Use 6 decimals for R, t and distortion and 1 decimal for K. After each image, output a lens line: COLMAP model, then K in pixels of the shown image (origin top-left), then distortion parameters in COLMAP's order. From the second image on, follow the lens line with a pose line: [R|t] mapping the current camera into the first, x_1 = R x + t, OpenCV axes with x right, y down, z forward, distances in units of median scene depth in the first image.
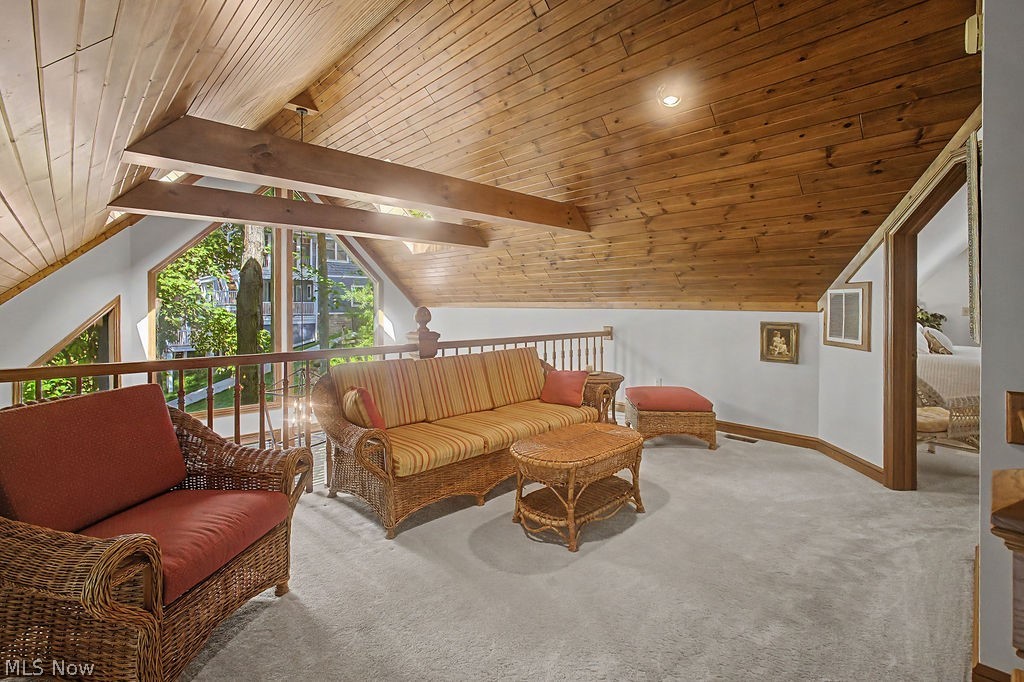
lens RADIAL K [[470.7, 0, 513.4], [0, 470.7, 300.1], [0, 0, 1]] dist [-0.001839, 0.000084]
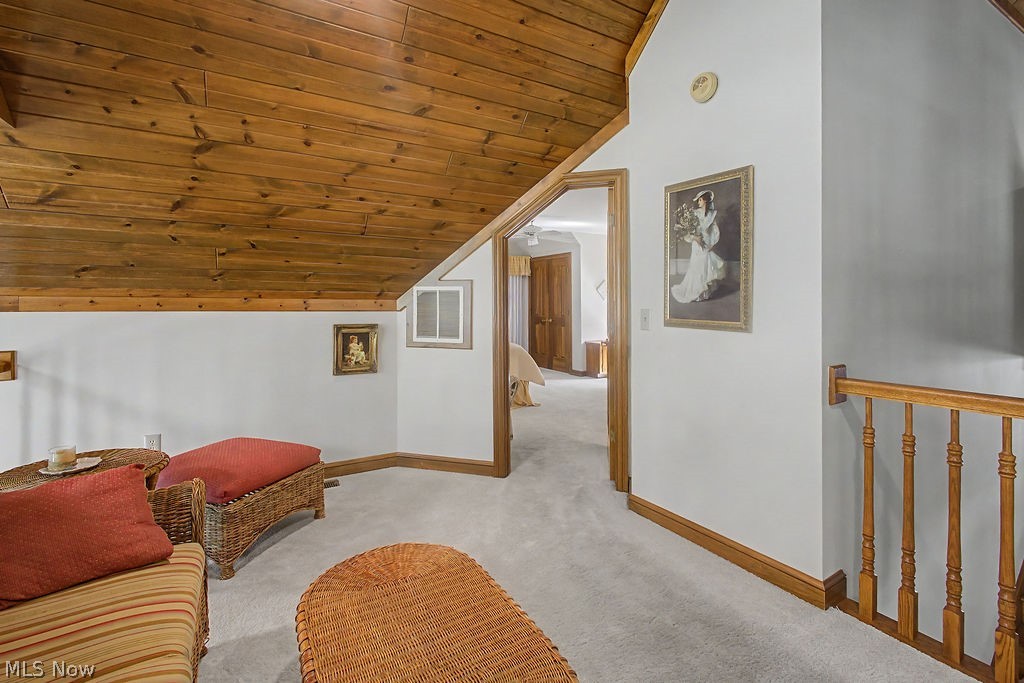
lens RADIAL K [[470.7, 0, 513.4], [0, 470.7, 300.6], [0, 0, 1]] dist [-0.001839, 0.000084]
pose [[0.227788, 0.004133, 0.973702, -0.173321], [-0.009509, 0.999953, -0.002019, 0.005664], [-0.973664, -0.008799, 0.227816, 0.591340]]
